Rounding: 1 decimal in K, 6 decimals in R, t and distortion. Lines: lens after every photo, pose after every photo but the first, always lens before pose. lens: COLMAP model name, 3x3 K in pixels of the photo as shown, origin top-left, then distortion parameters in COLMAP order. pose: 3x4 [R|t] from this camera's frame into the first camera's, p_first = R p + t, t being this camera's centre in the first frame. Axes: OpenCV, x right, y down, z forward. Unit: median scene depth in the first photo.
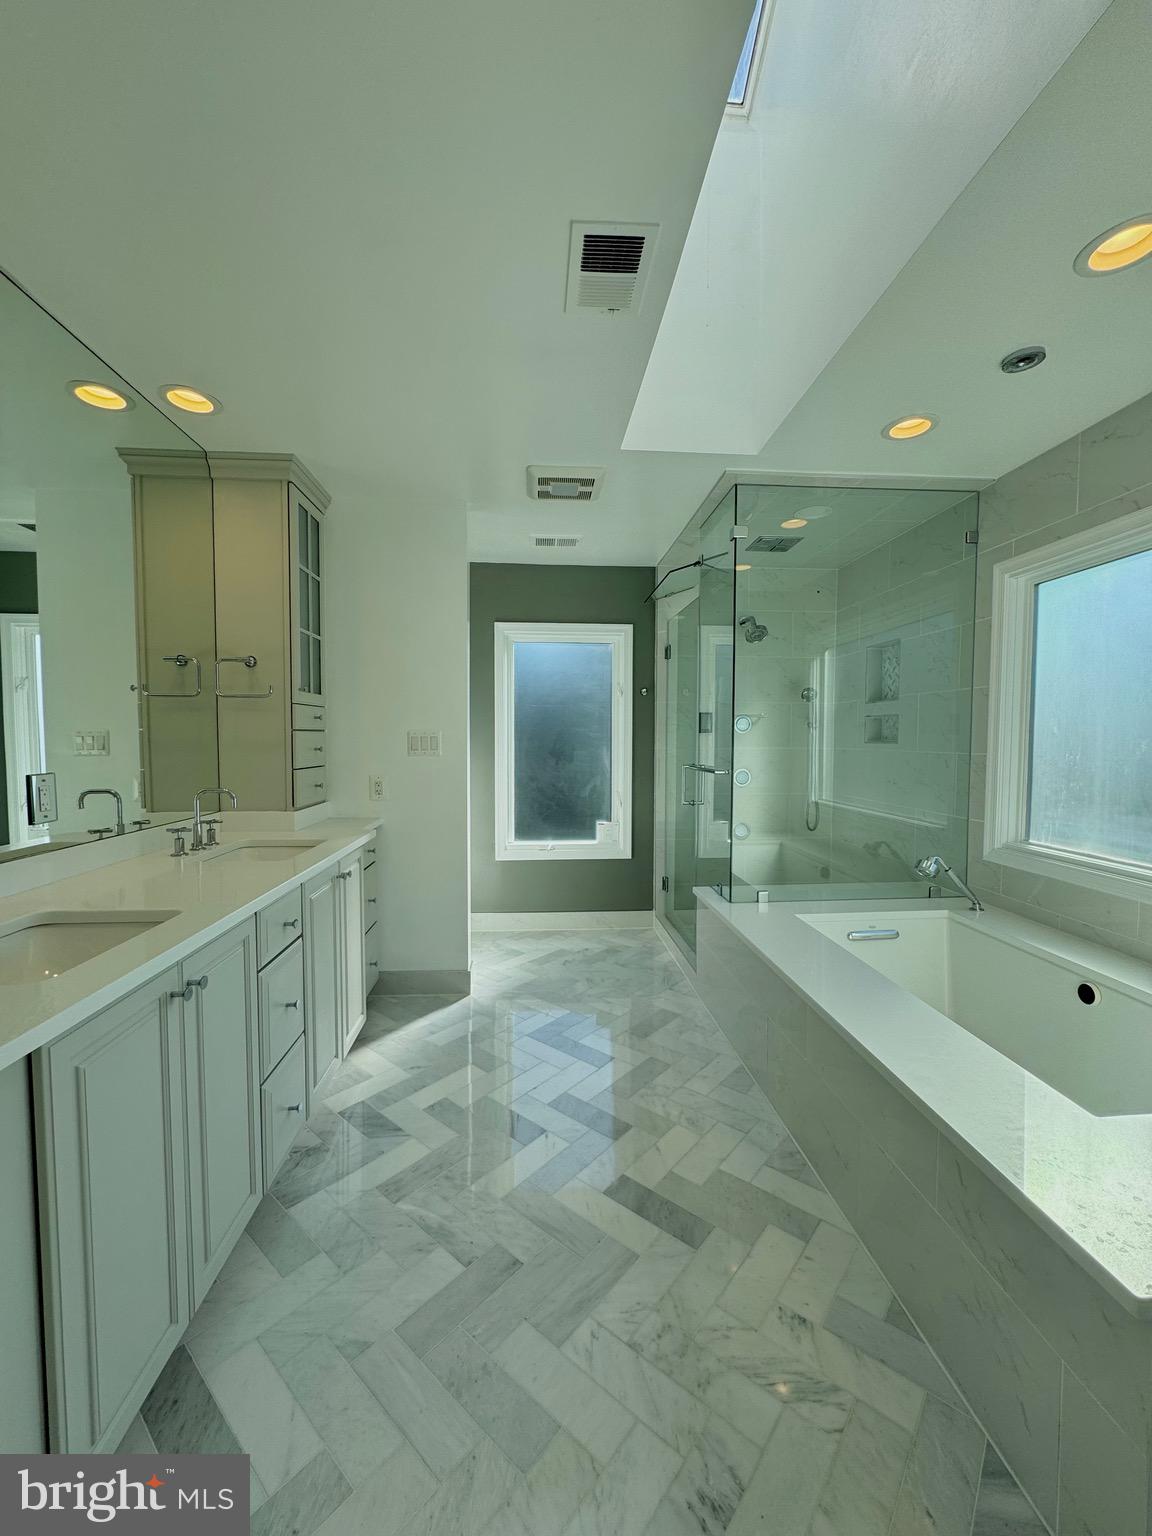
lens RADIAL K [[607.1, 0, 581.2], [0, 607.1, 768.0], [0, 0, 1]] dist [0.000197, 0.000482]
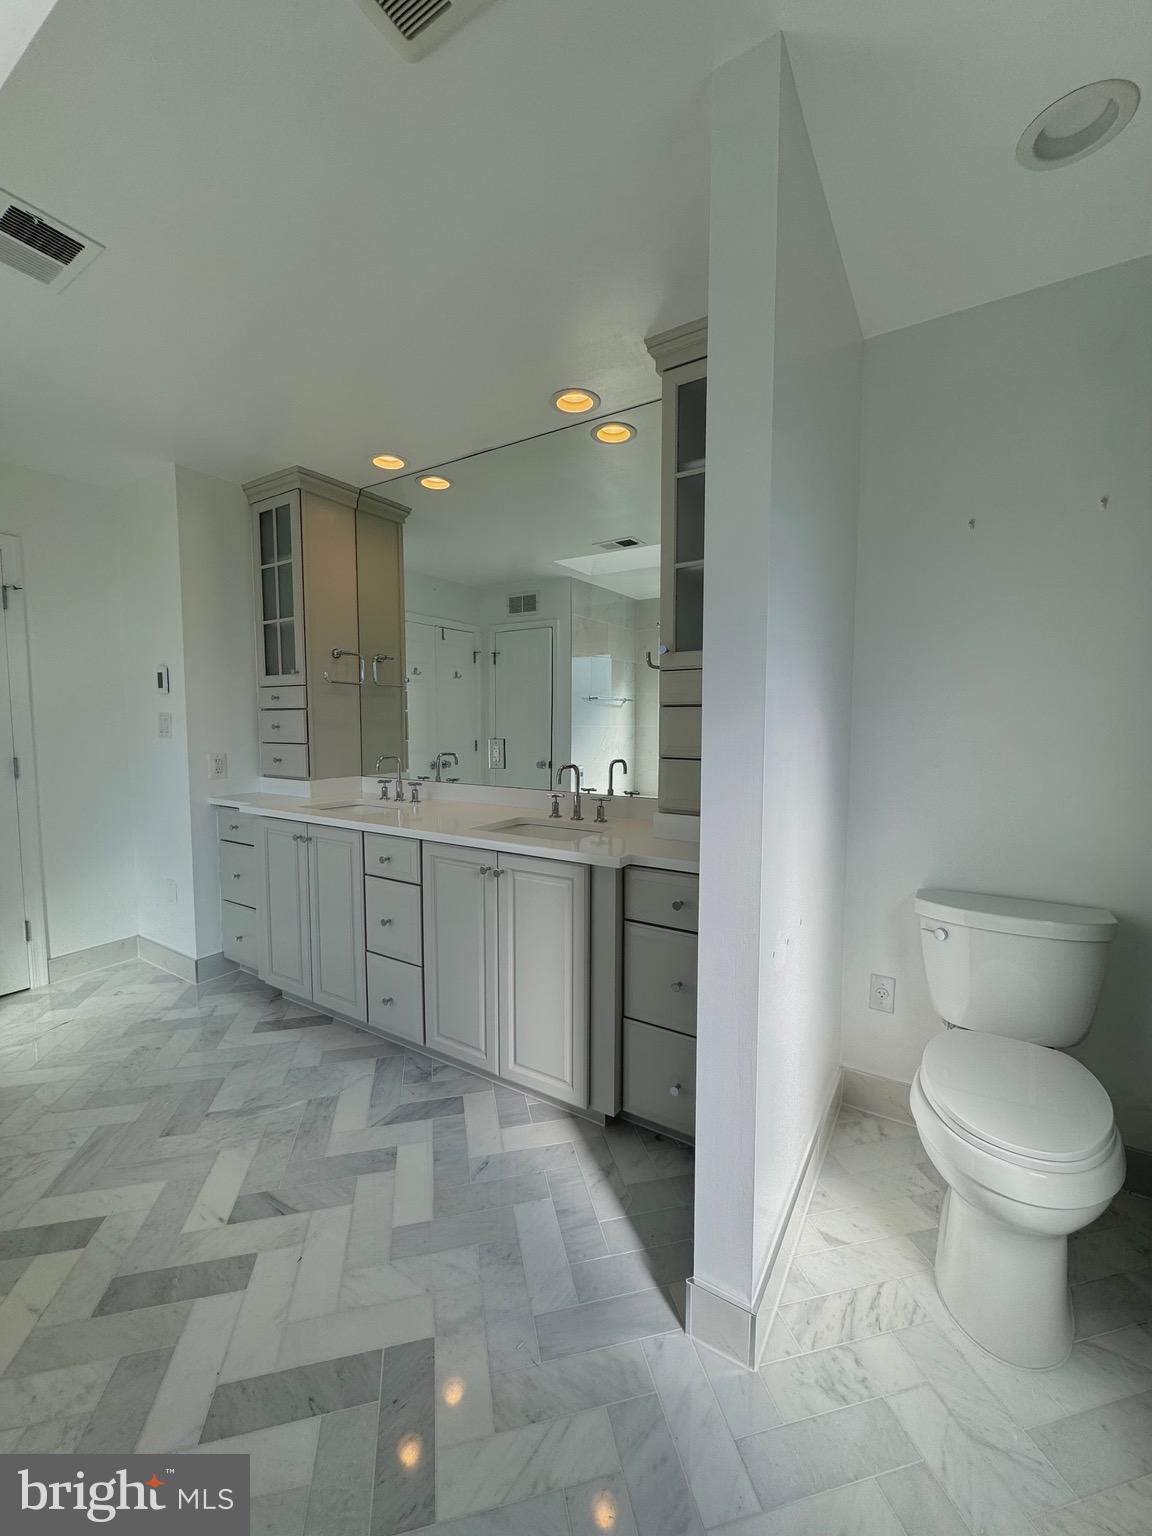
lens RADIAL K [[610.5, 0, 571.0], [0, 610.5, 767.6], [0, 0, 1]] dist [-0.002131, -0.000160]
pose [[-0.597895, 0.051330, -0.799930, 0.201828], [-0.050071, 0.993607, 0.101183, -0.056519], [0.800009, 0.100550, -0.591502, 1.311363]]
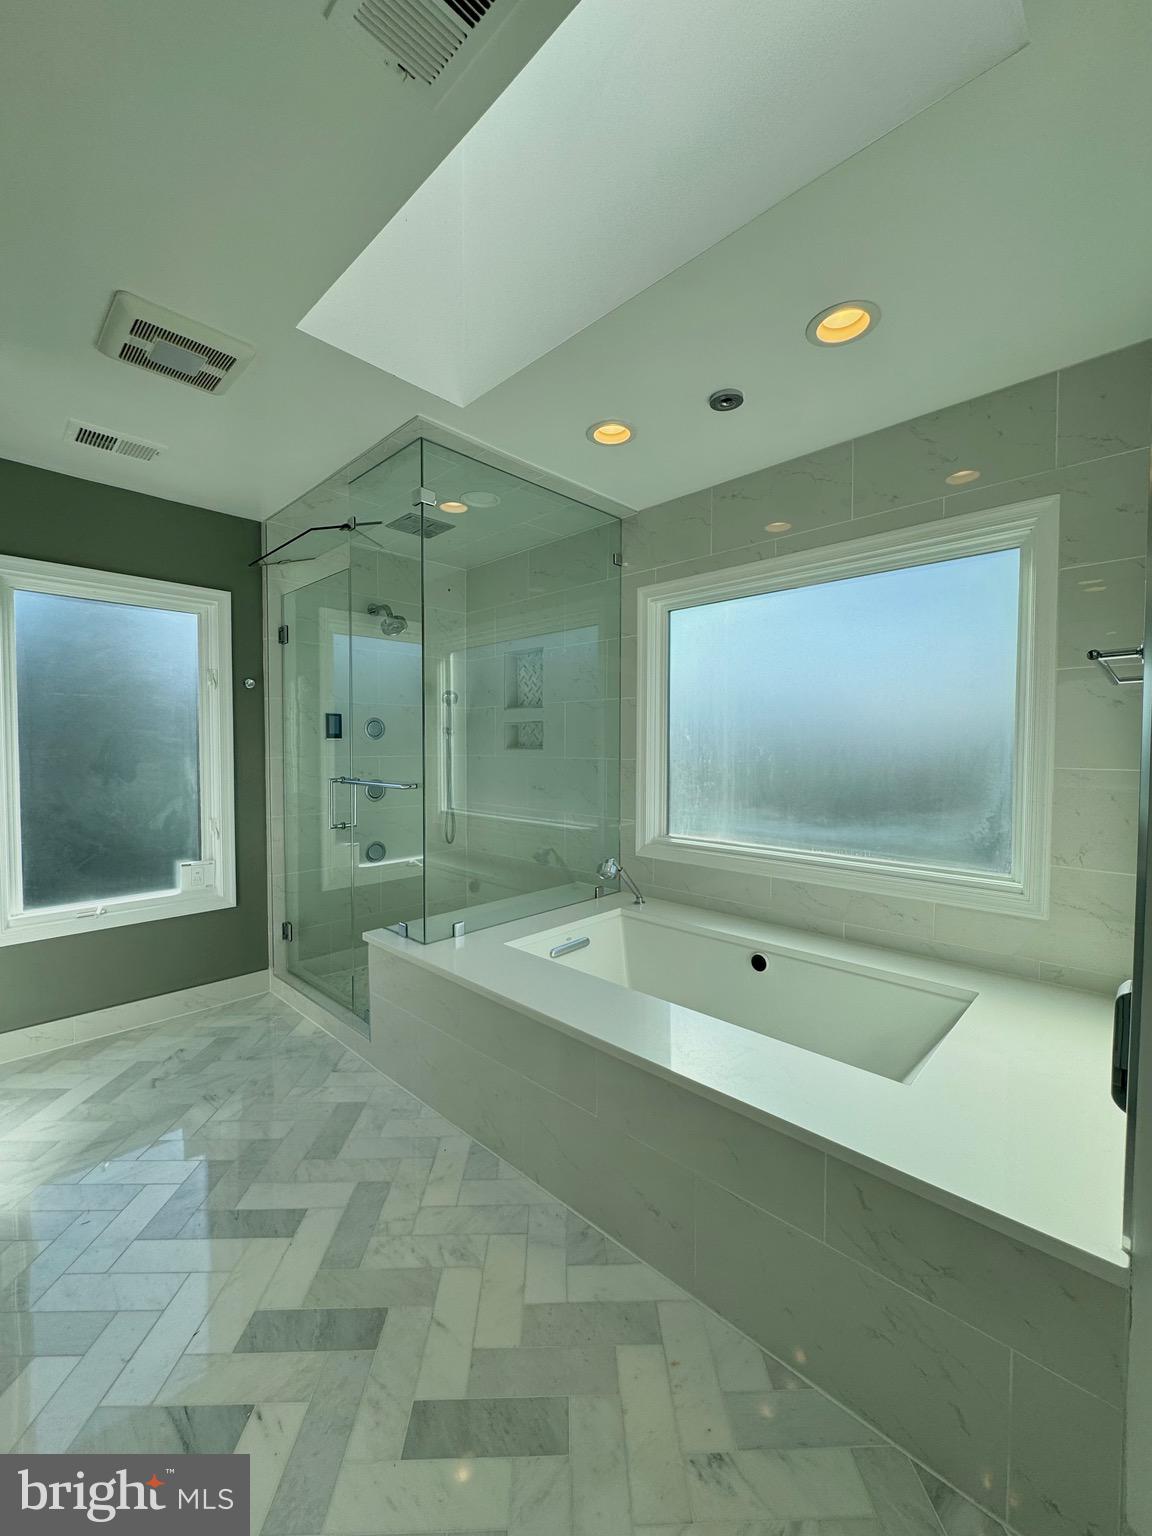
lens RADIAL K [[610.5, 0, 571.0], [0, 610.5, 767.6], [0, 0, 1]] dist [-0.002131, -0.000160]
pose [[0.750284, -0.024847, 0.660649, -0.152616], [0.032066, 0.999485, 0.001175, -0.013114], [-0.660338, 0.020303, 0.750694, 0.252173]]
